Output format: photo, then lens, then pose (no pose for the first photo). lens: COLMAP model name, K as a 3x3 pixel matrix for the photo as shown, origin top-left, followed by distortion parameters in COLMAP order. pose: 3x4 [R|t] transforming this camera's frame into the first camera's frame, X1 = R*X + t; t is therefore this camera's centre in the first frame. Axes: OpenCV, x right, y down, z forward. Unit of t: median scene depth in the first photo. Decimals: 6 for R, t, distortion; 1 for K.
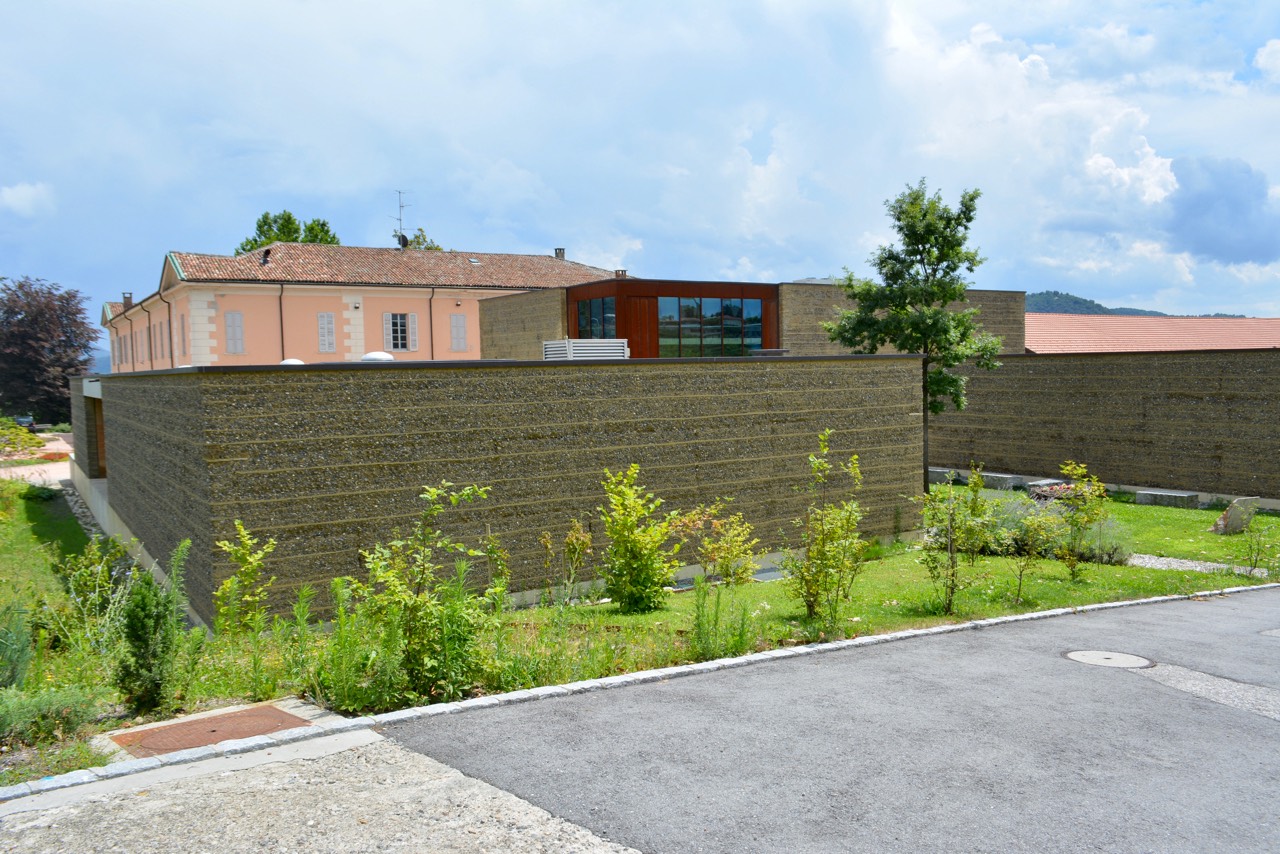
lens RADIAL K [[964.9, 0, 640.0], [0, 964.9, 427.0], [0, 0, 1]] dist [-0.008551, -0.004348]
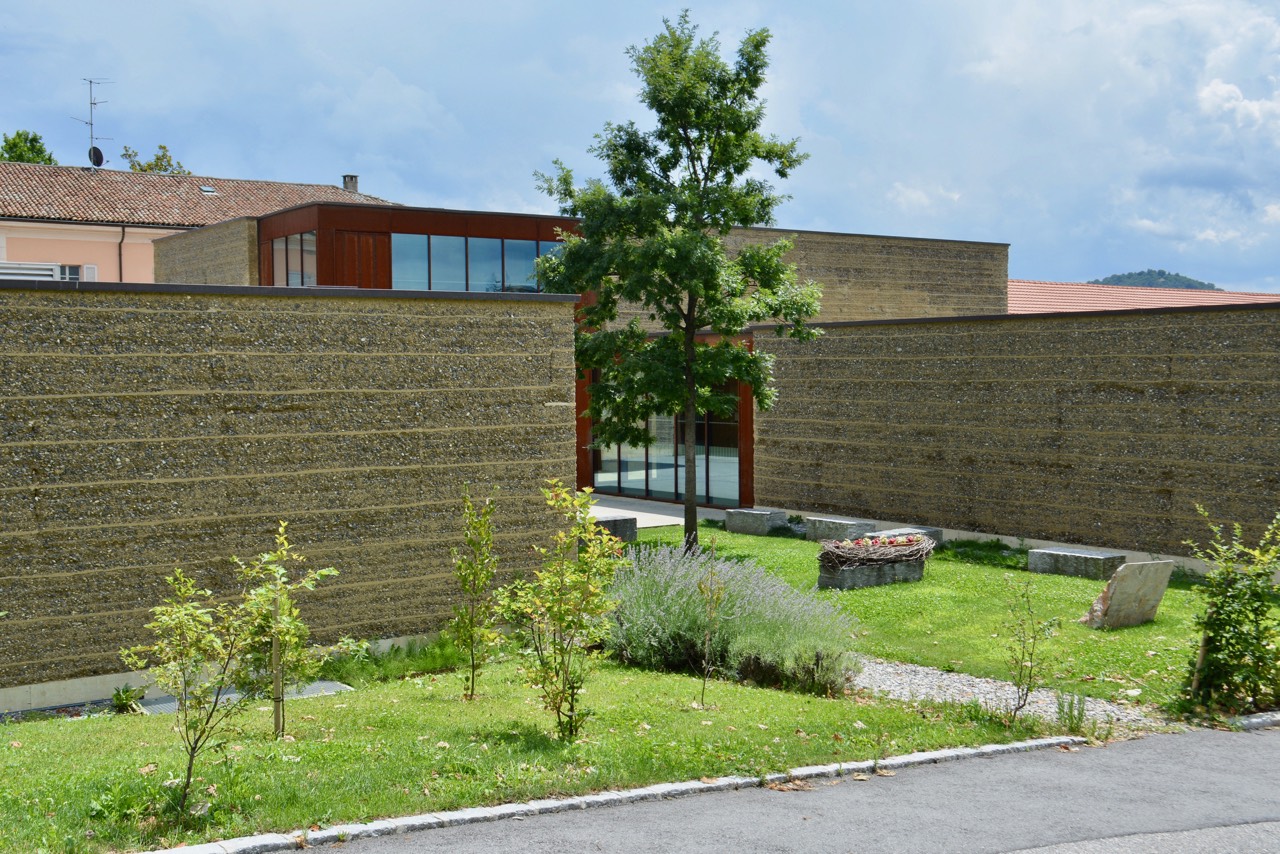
lens RADIAL K [[1371.3, 0, 640.0], [0, 1371.3, 427.0], [0, 0, 1]] dist [0.013135, -0.040916]
pose [[0.998892, 0.012105, 0.045480, 0.229195], [-0.011214, 0.999741, -0.019801, 0.011263], [-0.045708, 0.019269, 0.998769, 0.169328]]
